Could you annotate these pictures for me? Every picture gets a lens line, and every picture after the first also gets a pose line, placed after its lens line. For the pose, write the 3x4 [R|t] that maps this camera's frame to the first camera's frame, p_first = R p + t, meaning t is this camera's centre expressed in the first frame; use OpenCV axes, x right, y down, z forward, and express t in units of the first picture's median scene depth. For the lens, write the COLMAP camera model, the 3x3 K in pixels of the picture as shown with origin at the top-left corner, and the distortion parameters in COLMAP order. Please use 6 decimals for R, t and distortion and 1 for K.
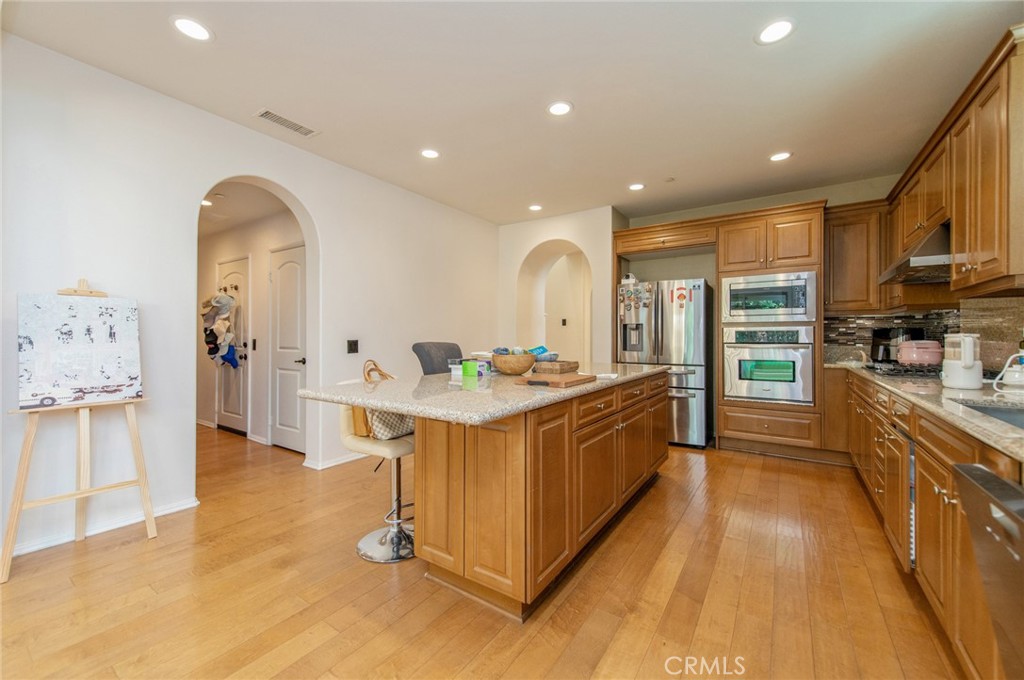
lens RADIAL K [[398.8, 0, 514.9], [0, 398.8, 334.7], [0, 0, 1]] dist [0.010151, -0.000435]
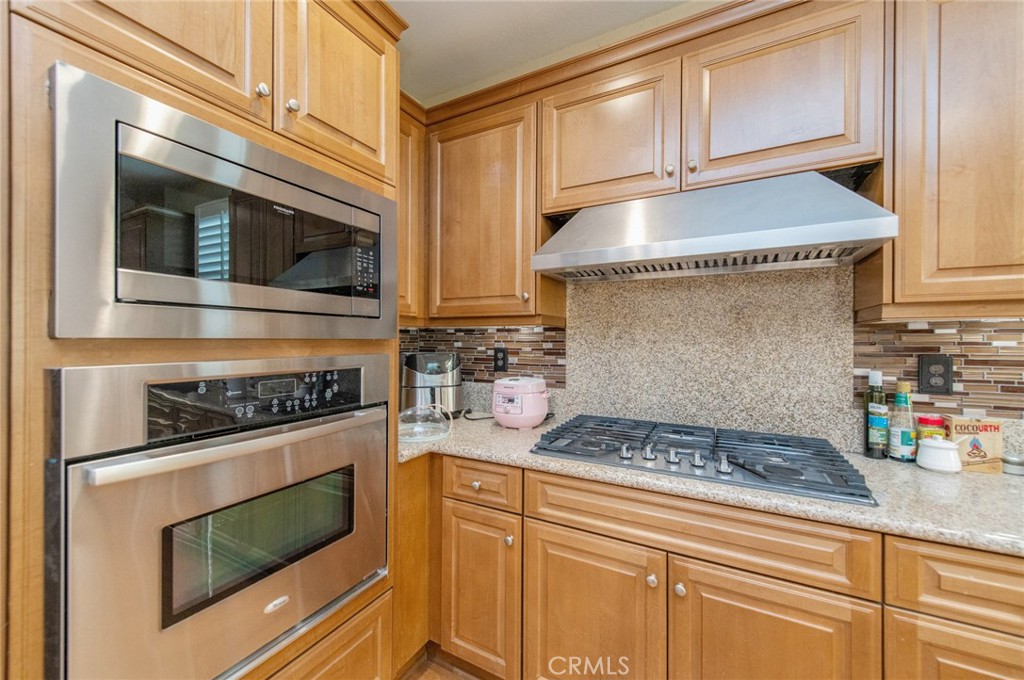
lens RADIAL K [[405.8, 0, 512.0], [0, 405.8, 340.0], [0, 0, 1]] dist [0.002257, -0.000045]
pose [[-0.088303, -0.000507, 0.996094, 0.376799], [-0.010154, 0.999948, -0.000391, -0.034656], [-0.996042, -0.010149, -0.088303, 0.925407]]
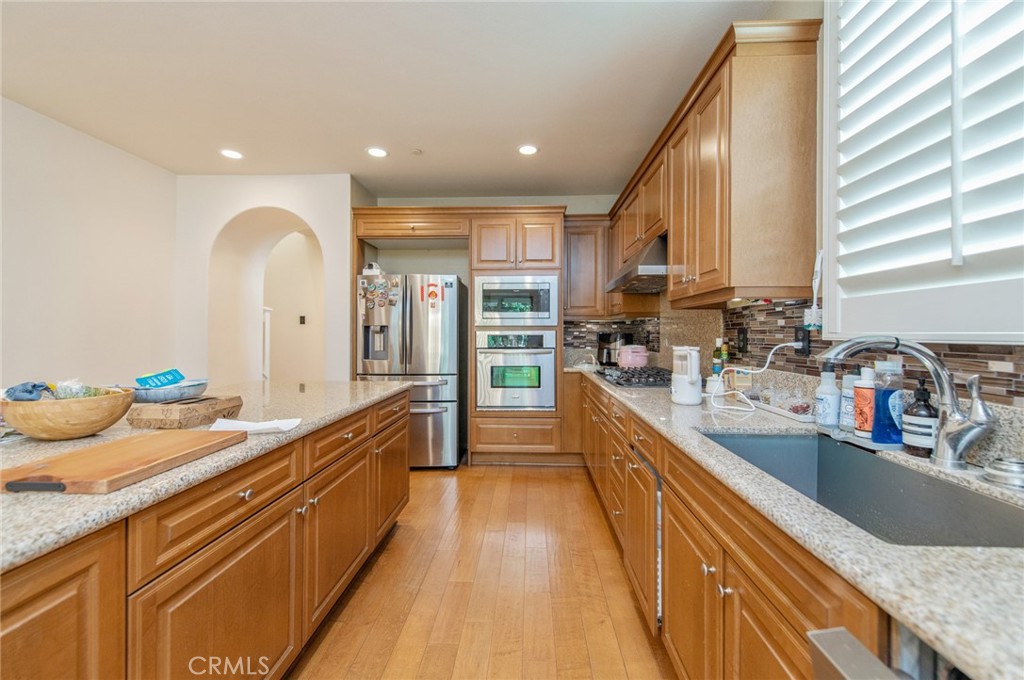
lens RADIAL K [[398.8, 0, 514.9], [0, 398.8, 334.7], [0, 0, 1]] dist [0.010151, -0.000435]
pose [[0.849528, -0.002138, 0.527539, 0.131049], [-0.002333, 0.999967, 0.007809, -0.018666], [-0.527538, -0.007865, 0.849495, 0.204938]]
